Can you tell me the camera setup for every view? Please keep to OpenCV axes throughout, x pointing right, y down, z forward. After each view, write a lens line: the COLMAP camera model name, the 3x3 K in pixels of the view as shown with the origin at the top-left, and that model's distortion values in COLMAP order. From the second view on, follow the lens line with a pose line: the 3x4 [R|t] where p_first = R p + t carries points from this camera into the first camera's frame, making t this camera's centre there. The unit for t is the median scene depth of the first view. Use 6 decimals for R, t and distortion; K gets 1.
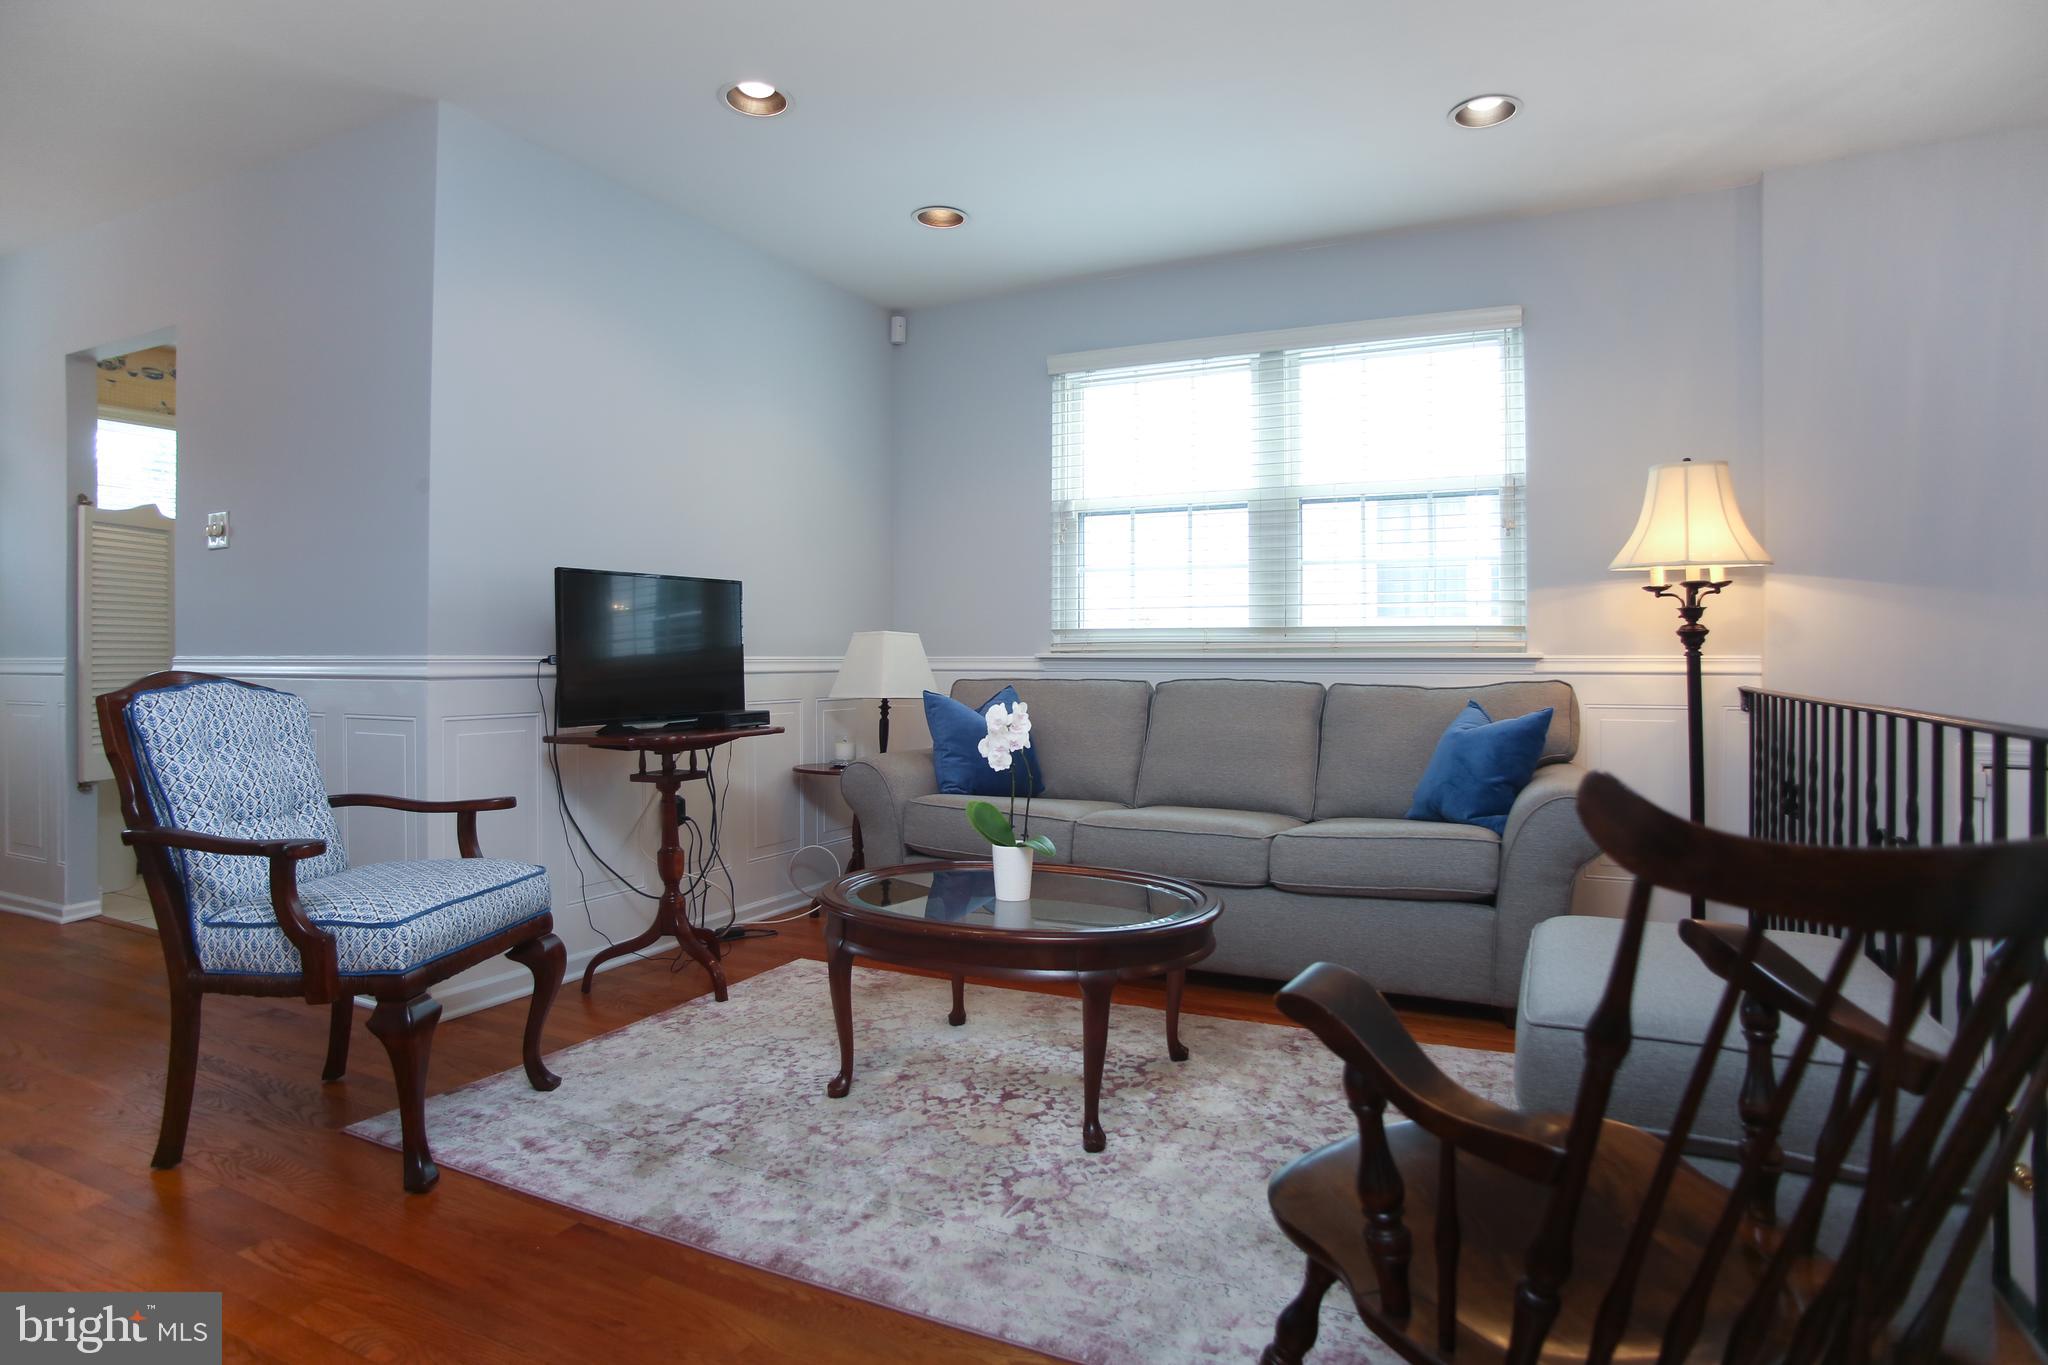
lens RADIAL K [[1141.4, 0, 1031.3], [0, 1141.4, 635.6], [0, 0, 1]] dist [-0.097244, 0.051815]
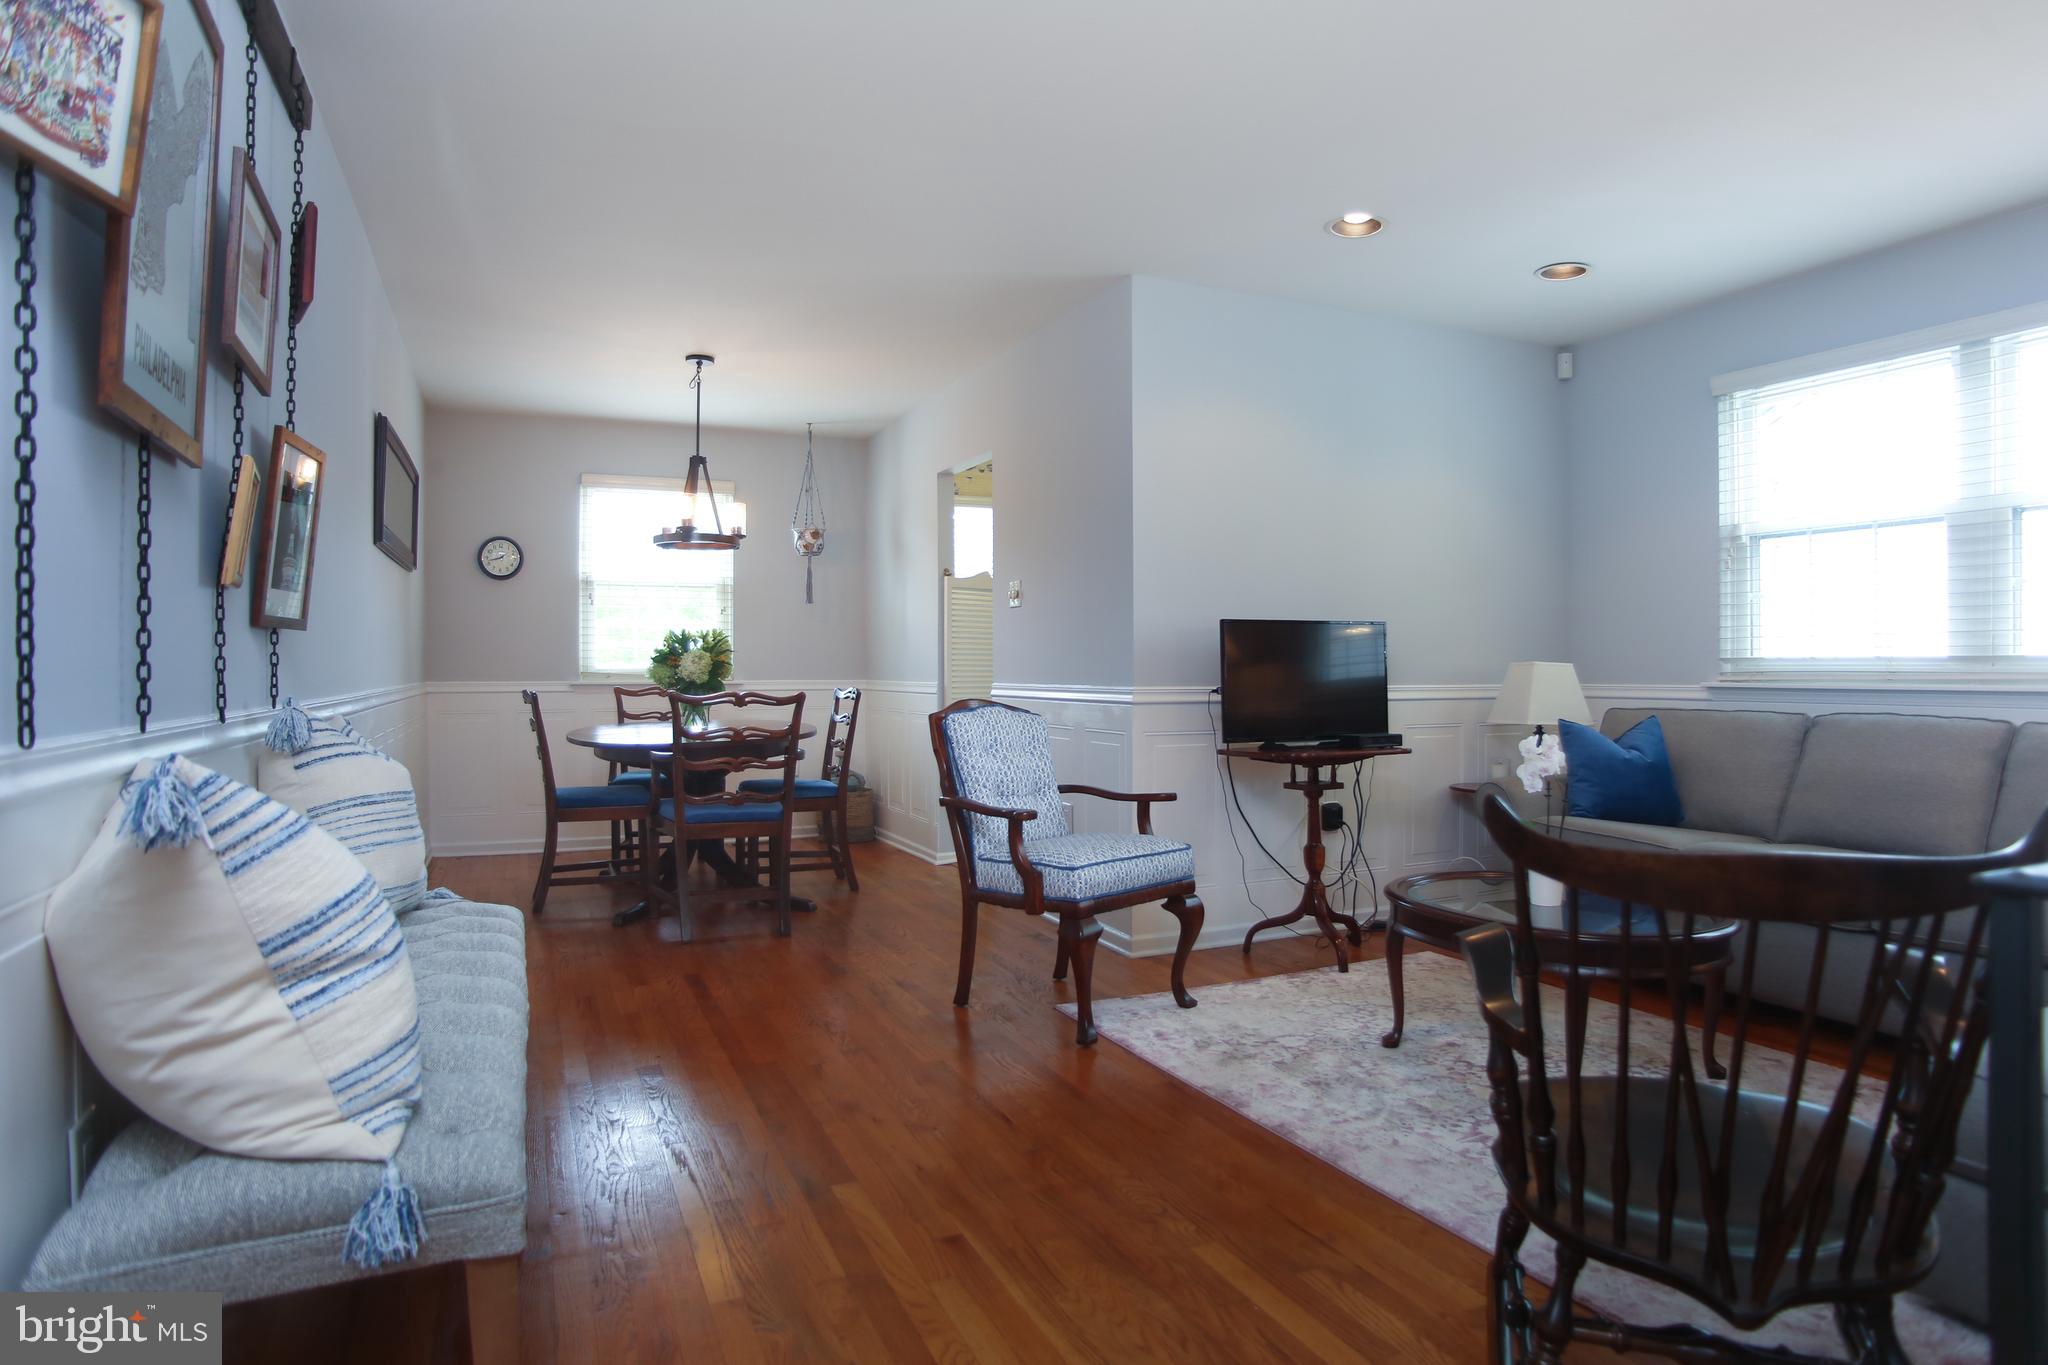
lens RADIAL K [[1141.4, 0, 1031.3], [0, 1141.4, 635.6], [0, 0, 1]] dist [-0.097244, 0.051815]
pose [[0.785737, -0.019390, -0.618257, 0.265838], [0.009968, 0.999776, -0.018687, -0.023701], [0.618481, 0.008520, 0.785754, -0.203761]]
